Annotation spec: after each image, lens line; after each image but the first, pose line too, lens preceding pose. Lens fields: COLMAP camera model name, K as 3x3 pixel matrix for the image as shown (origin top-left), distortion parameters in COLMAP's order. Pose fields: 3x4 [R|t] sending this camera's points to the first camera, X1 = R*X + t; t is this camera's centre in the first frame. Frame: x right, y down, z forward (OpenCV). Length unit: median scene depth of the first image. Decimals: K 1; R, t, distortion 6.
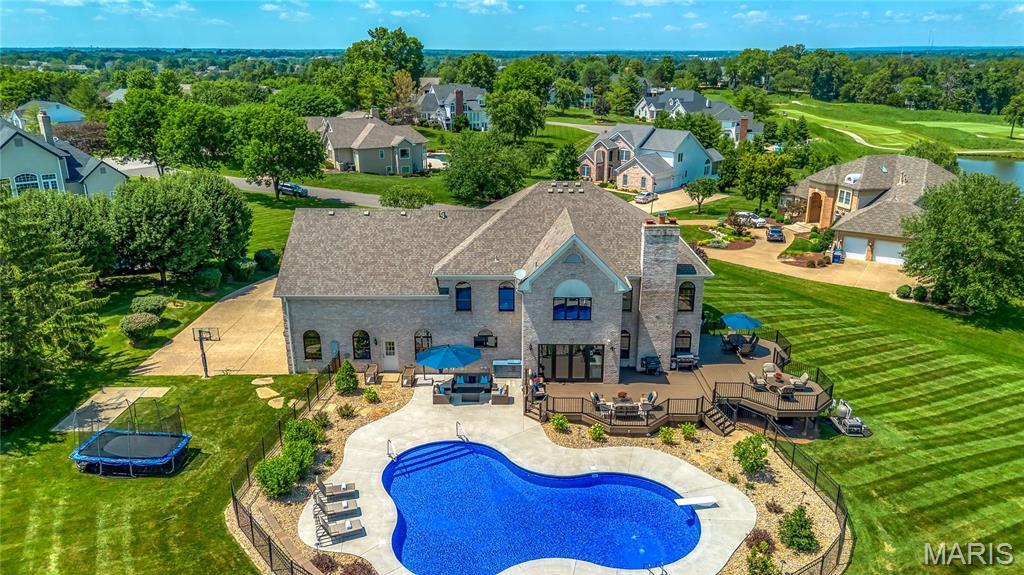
lens RADIAL K [[738.5, 0, 512.0], [0, 738.5, 287.5], [0, 0, 1]] dist [0.067967, -0.067002]
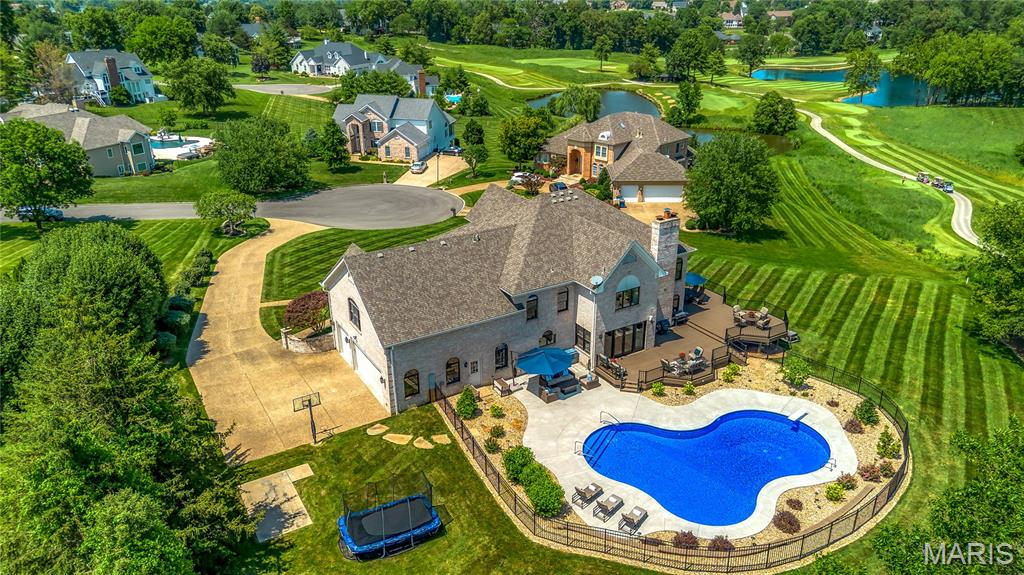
lens RADIAL K [[729.2, 0, 512.0], [0, 729.2, 287.5], [0, 0, 1]] dist [0.073214, -0.062331]
pose [[0.854203, -0.208975, 0.476095, -0.338265], [0.166974, 0.977427, 0.129444, -0.091837], [-0.492399, -0.031076, 0.869815, 0.014718]]
